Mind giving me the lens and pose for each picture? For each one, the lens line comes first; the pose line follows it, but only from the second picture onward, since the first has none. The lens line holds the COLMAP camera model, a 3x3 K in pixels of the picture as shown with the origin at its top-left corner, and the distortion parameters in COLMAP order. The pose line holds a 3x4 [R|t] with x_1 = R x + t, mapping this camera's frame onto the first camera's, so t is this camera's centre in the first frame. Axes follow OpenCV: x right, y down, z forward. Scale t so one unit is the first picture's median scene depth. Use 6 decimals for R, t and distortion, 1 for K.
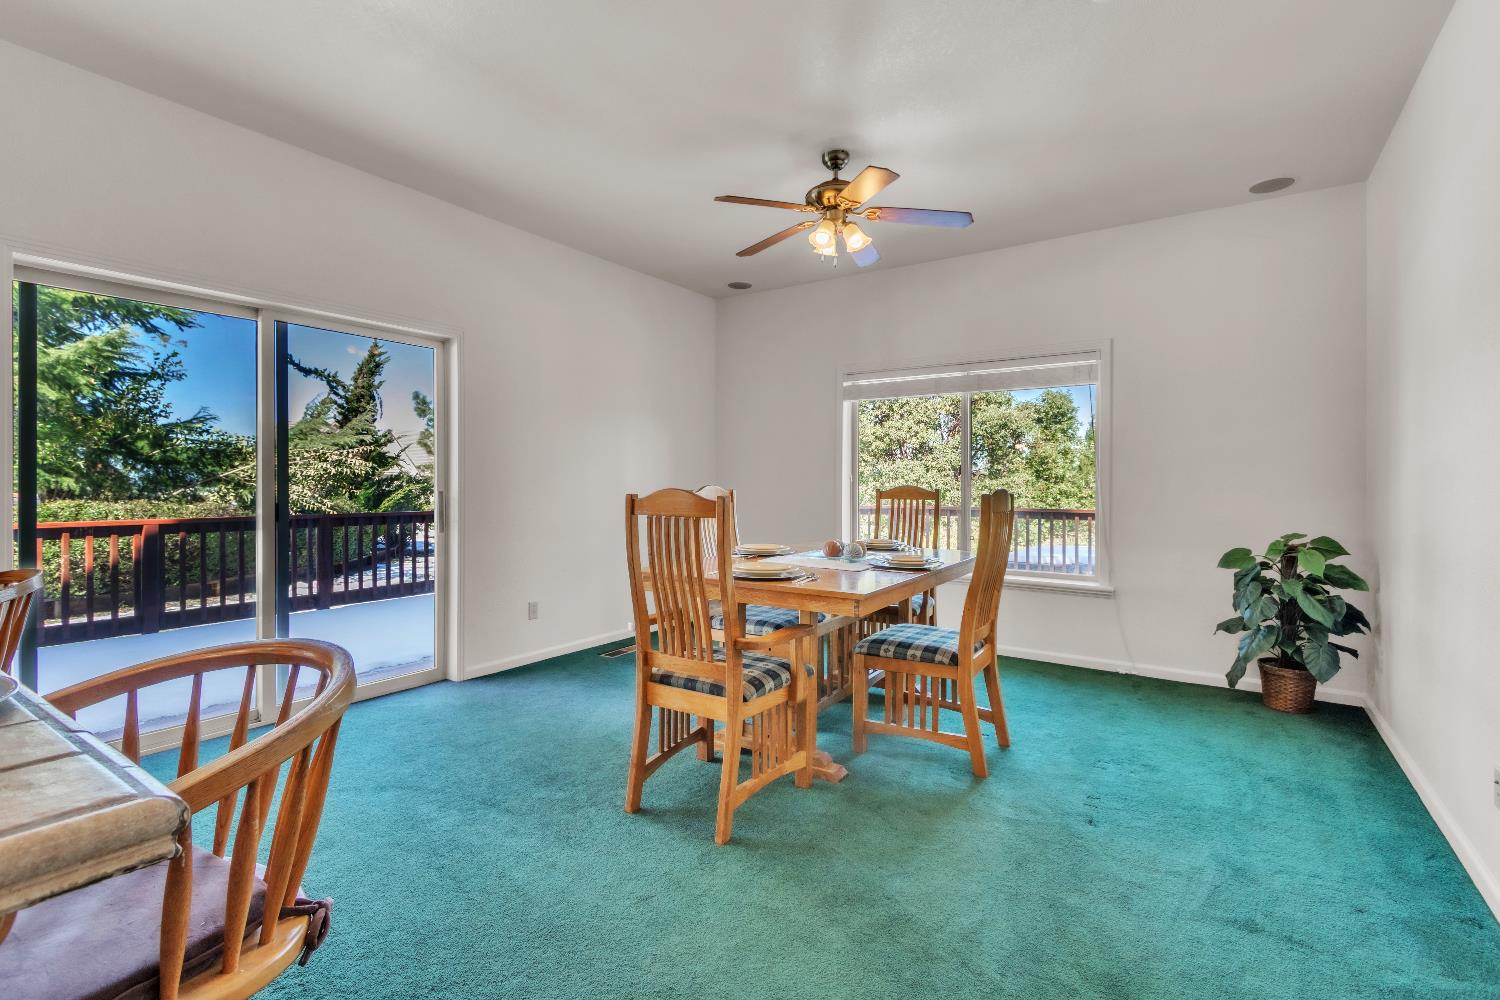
lens RADIAL K [[694.2, 0, 746.5], [0, 694.2, 491.1], [0, 0, 1]] dist [0.006460, 0.000392]
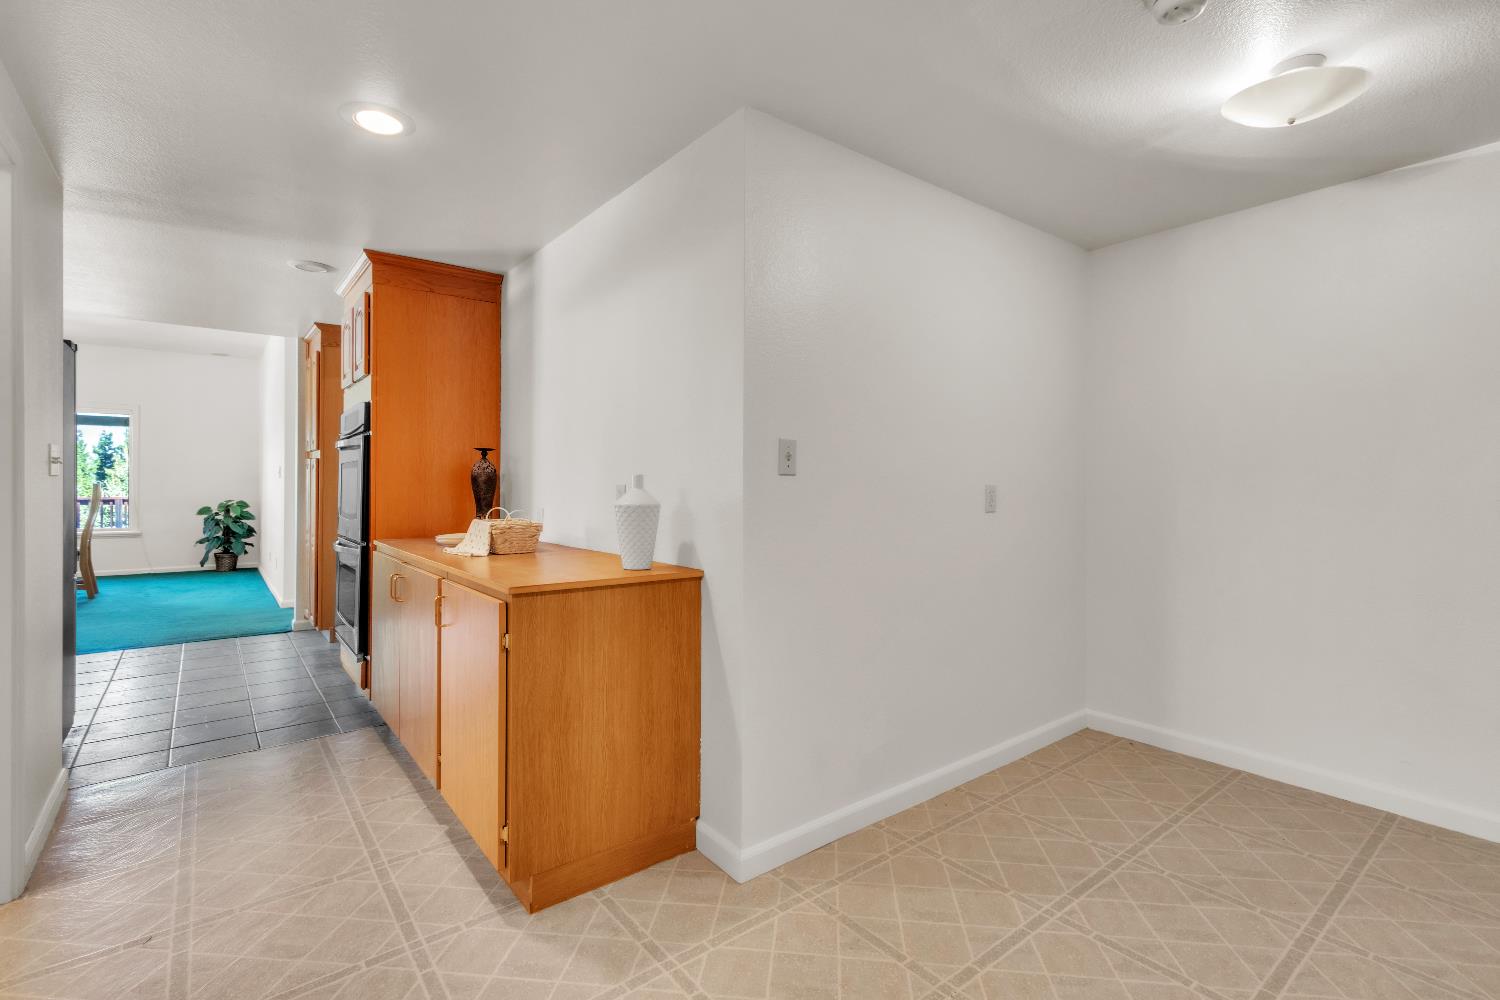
lens RADIAL K [[694.2, 0, 745.0], [0, 694.2, 488.5], [0, 0, 1]] dist [0.006460, 0.000392]
pose [[0.284294, -0.003986, 0.958729, -1.059417], [-0.002157, 0.999986, 0.004797, 0.005680], [-0.958735, -0.003432, 0.284281, -1.452067]]
